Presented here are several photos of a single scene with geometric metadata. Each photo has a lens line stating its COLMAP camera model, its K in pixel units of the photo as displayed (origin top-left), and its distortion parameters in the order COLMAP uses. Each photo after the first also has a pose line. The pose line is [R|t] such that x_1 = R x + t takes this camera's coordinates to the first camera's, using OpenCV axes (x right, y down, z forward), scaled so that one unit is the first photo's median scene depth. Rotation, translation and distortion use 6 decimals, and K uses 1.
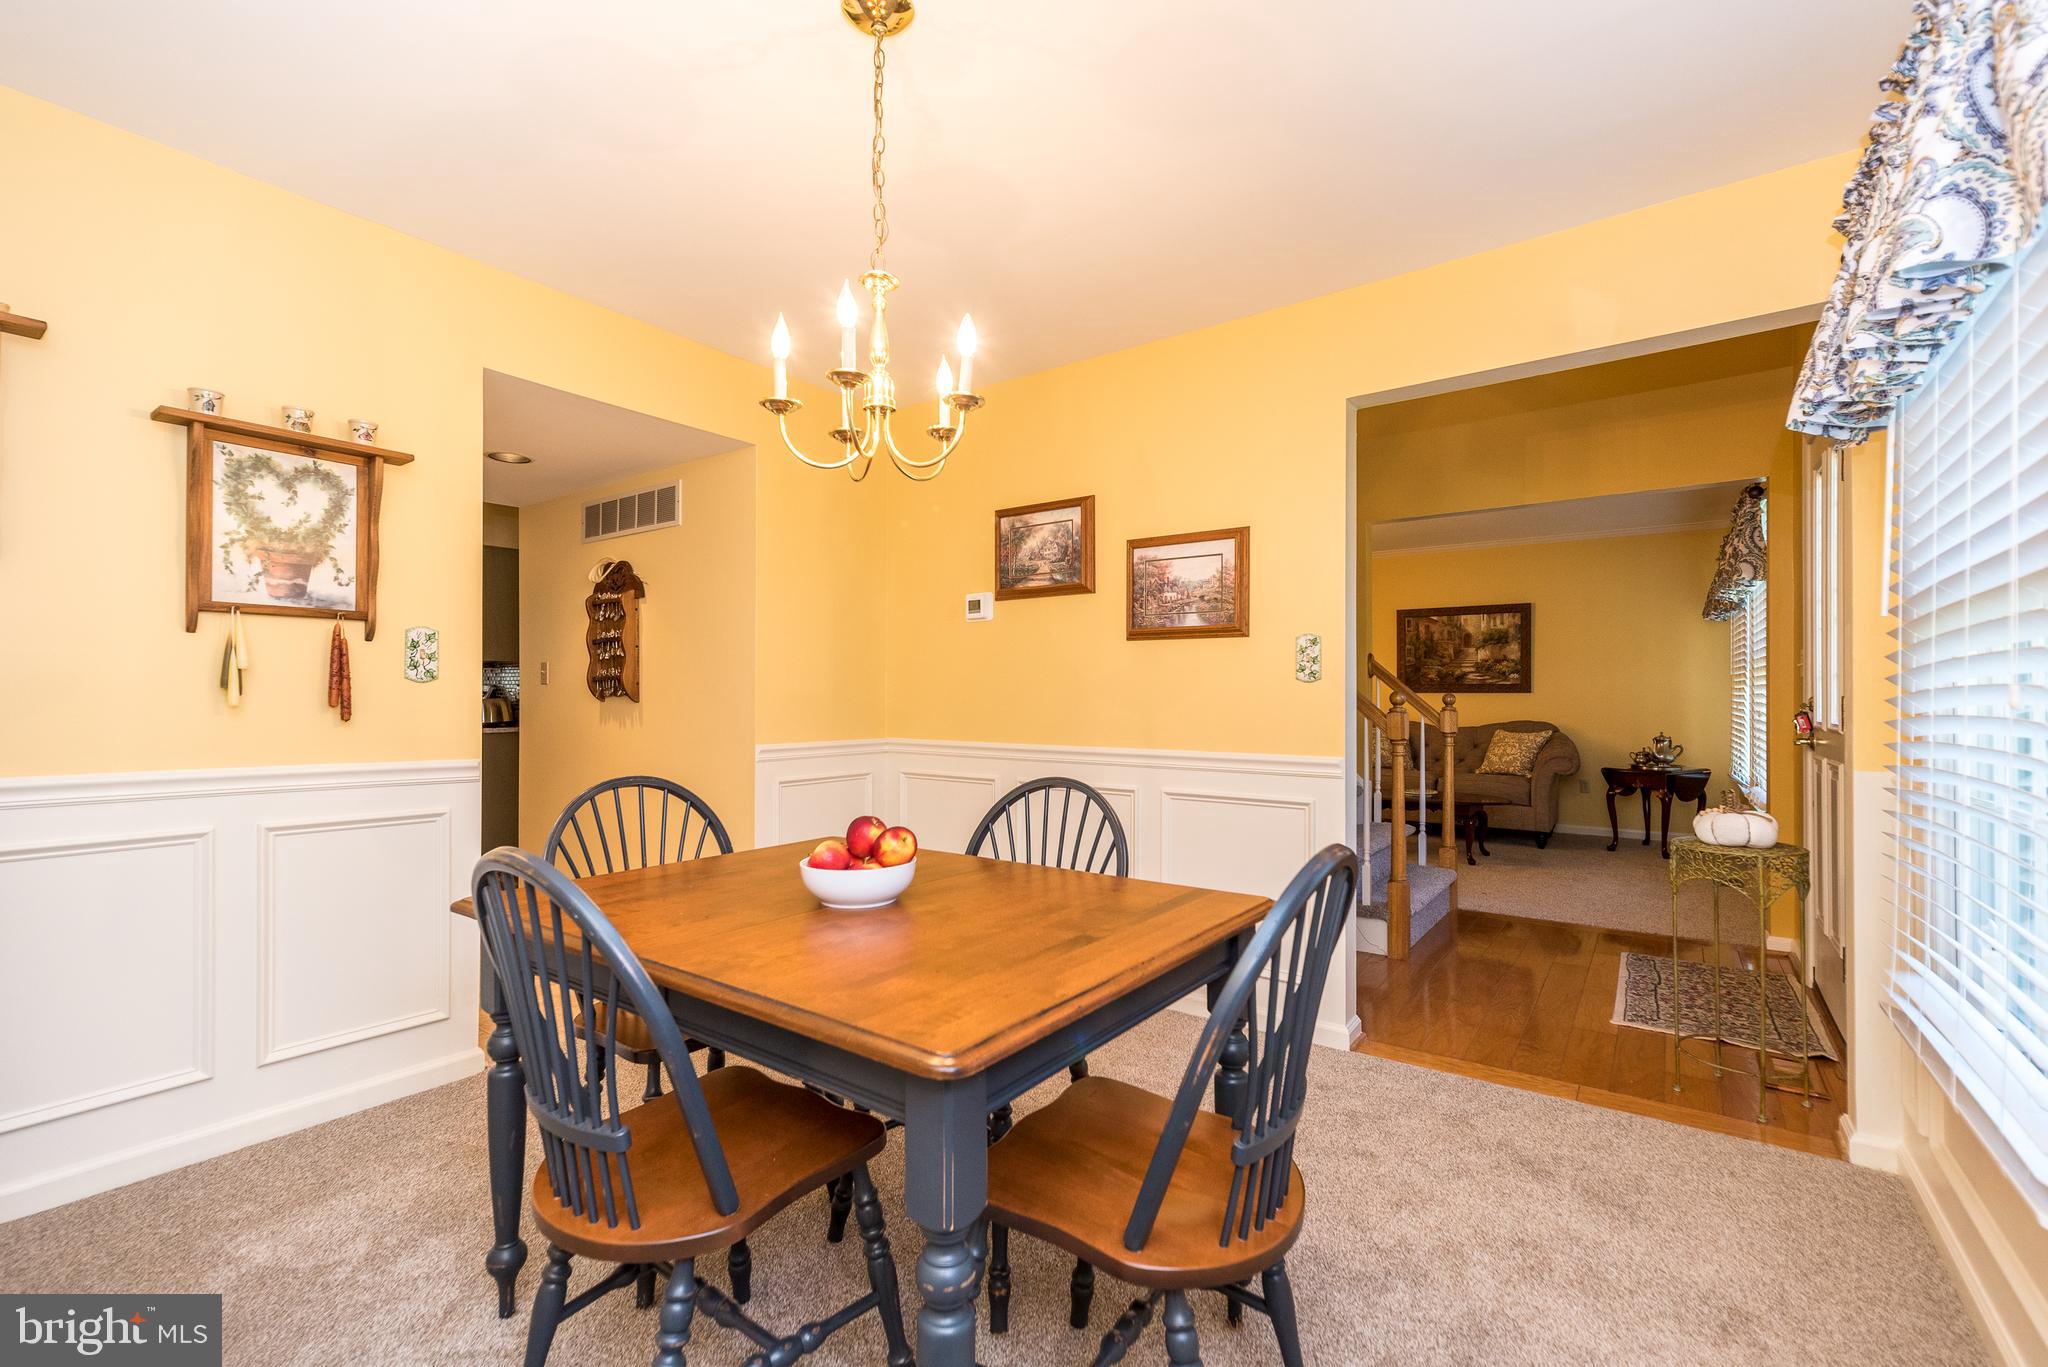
lens RADIAL K [[884.5, 0, 1016.5], [0, 884.5, 692.9], [0, 0, 1]] dist [0.009579, 0.000294]
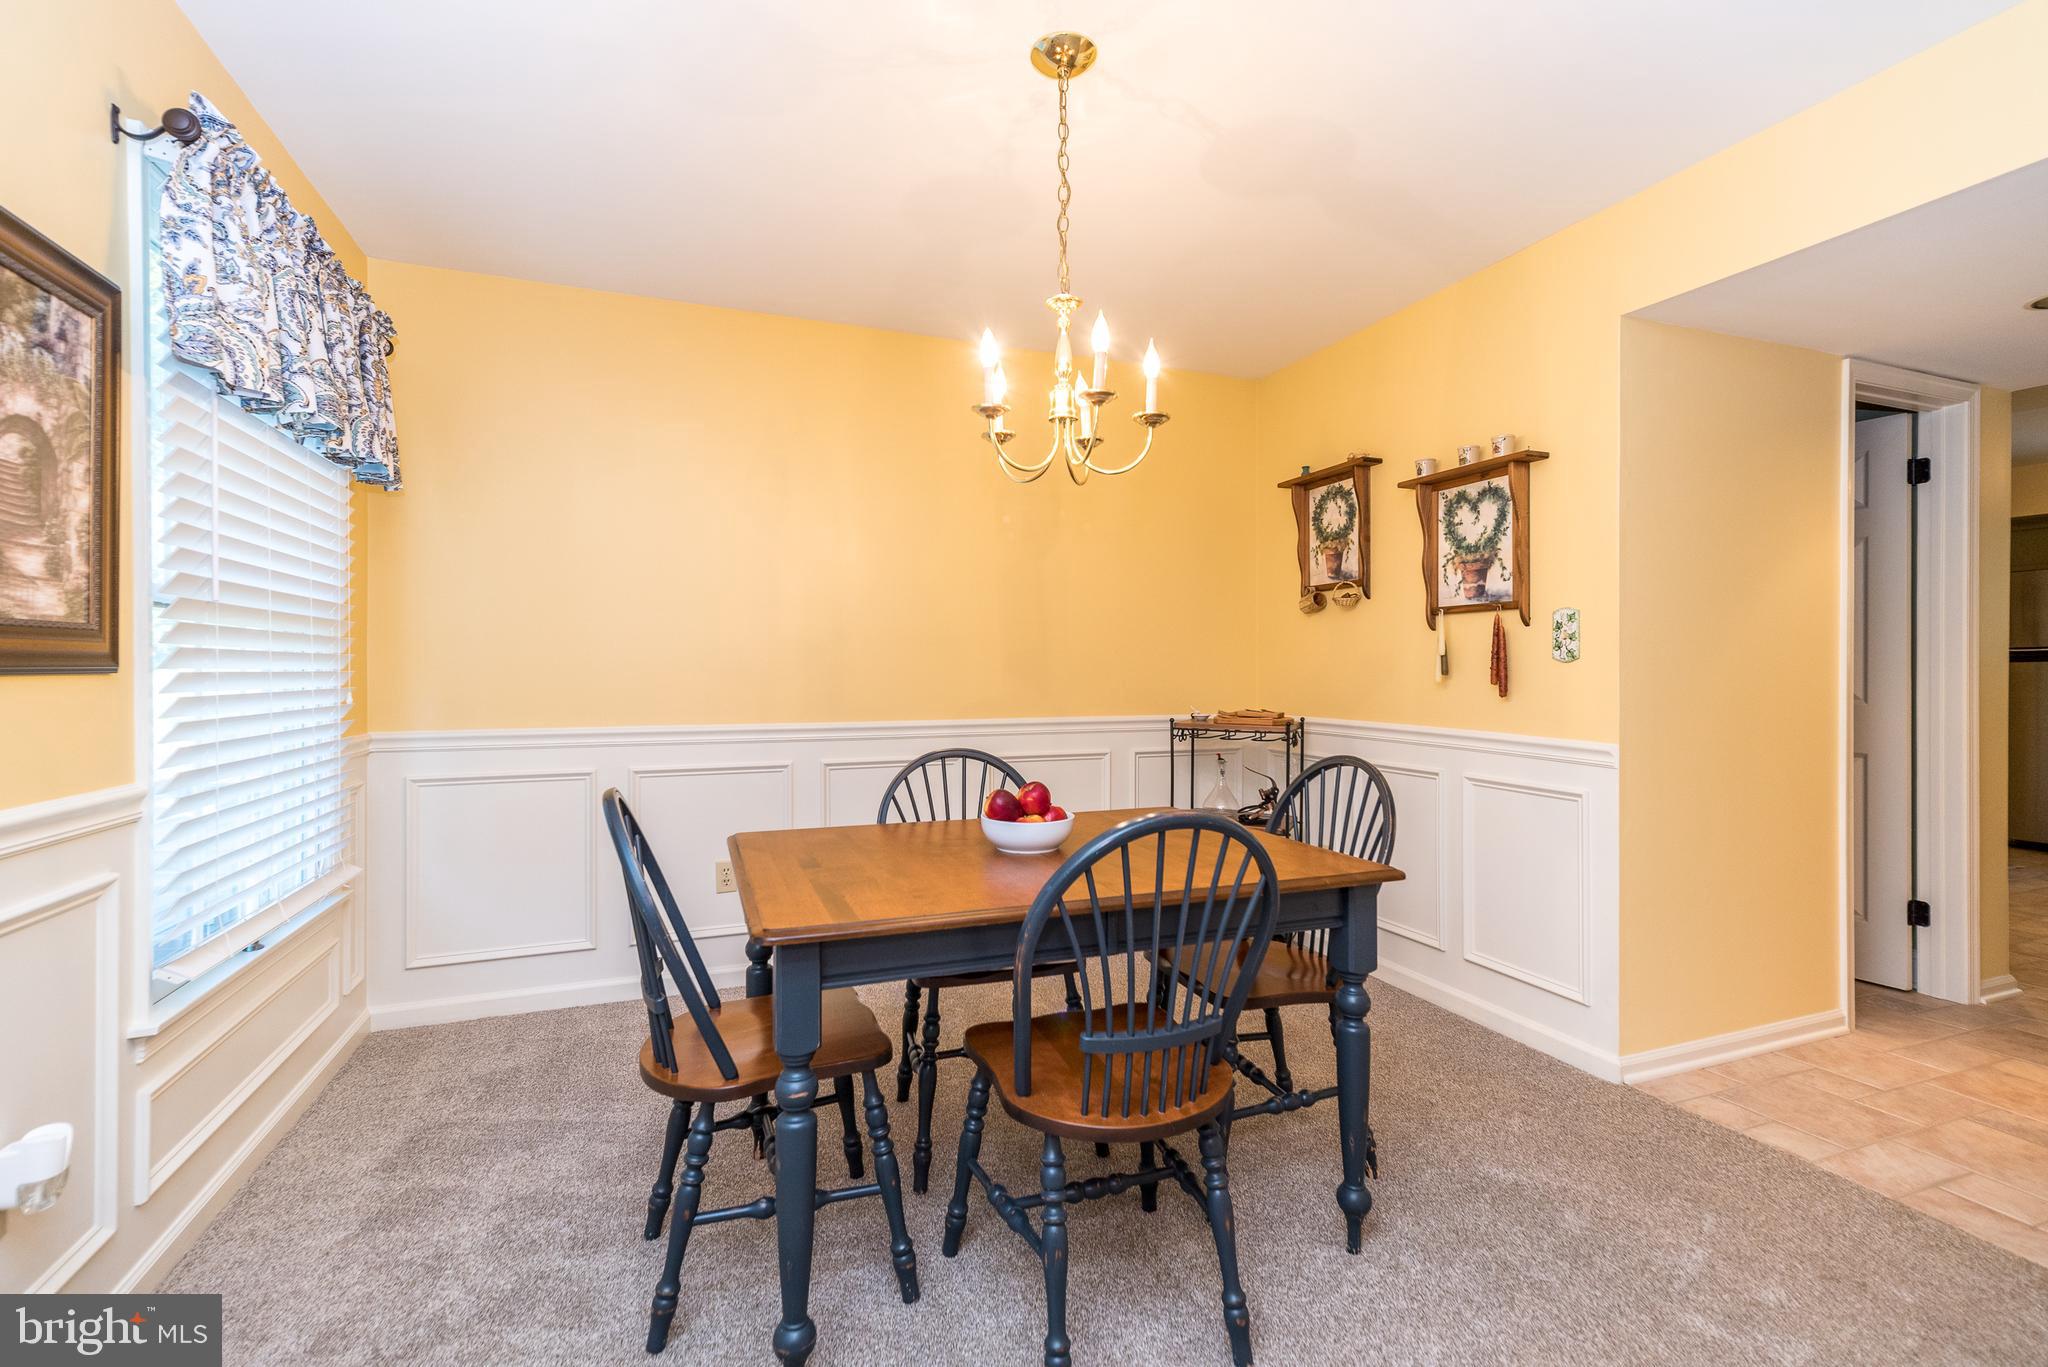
lens RADIAL K [[884.5, 0, 1022.1], [0, 884.5, 675.0], [0, 0, 1]] dist [0.009579, 0.000294]
pose [[-0.548203, 0.004572, -0.836333, 0.456337], [0.001506, 0.999989, 0.004480, -0.002778], [0.836344, 0.001197, -0.548204, 0.904412]]
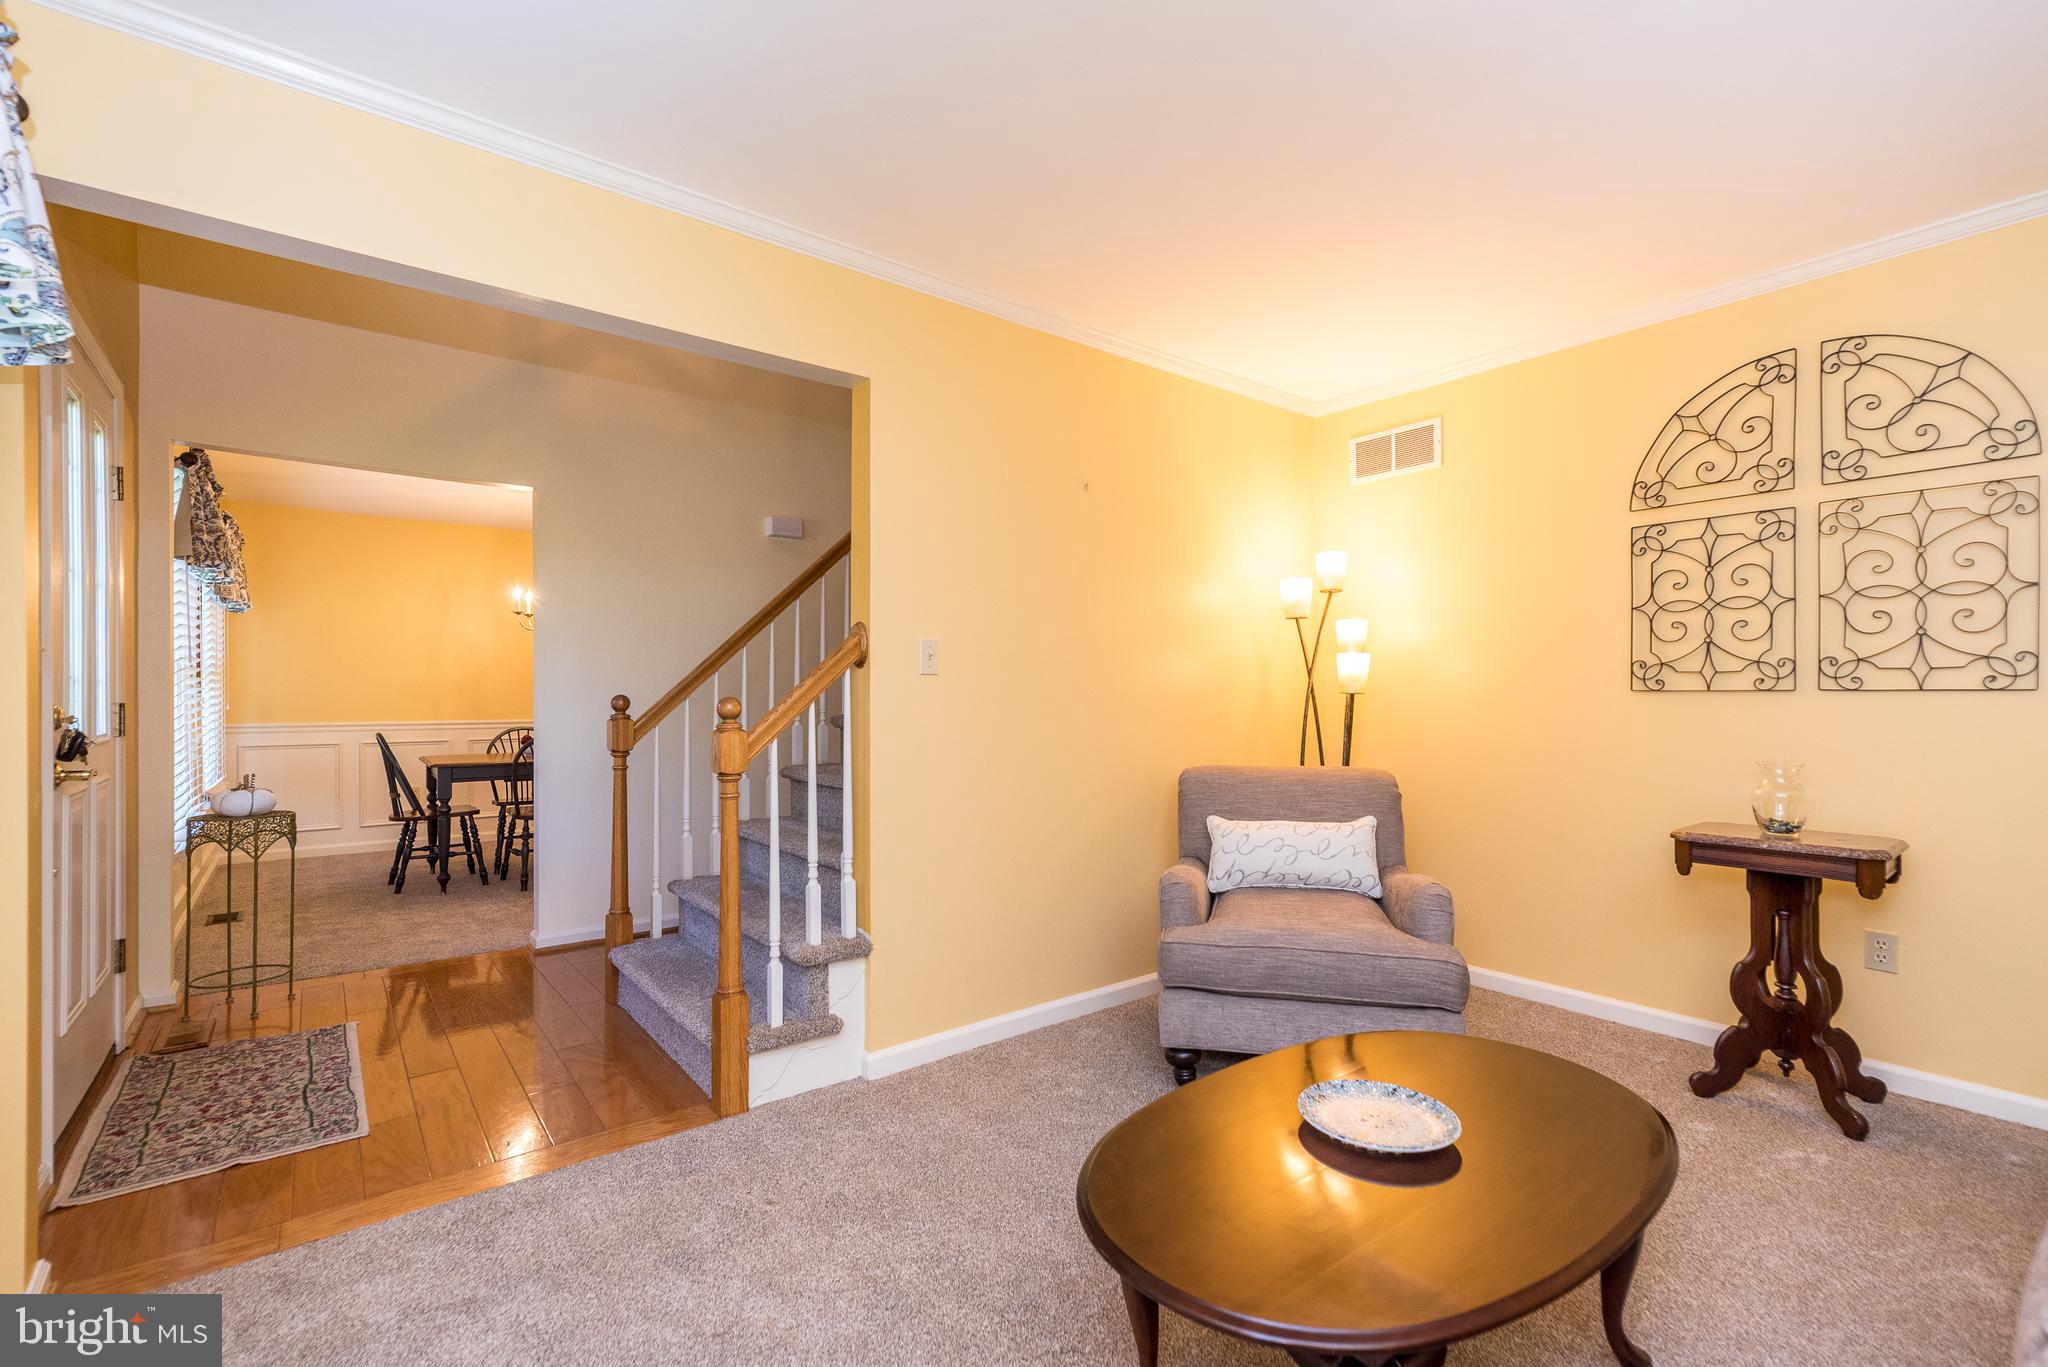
lens RADIAL K [[884.5, 0, 1025.3], [0, 884.5, 696.2], [0, 0, 1]] dist [0.009579, 0.000294]
pose [[-0.268759, 0.009214, -0.963163, 1.599810], [0.006437, 0.999949, 0.007770, -0.003841], [0.963186, -0.004112, -0.268804, 2.232972]]
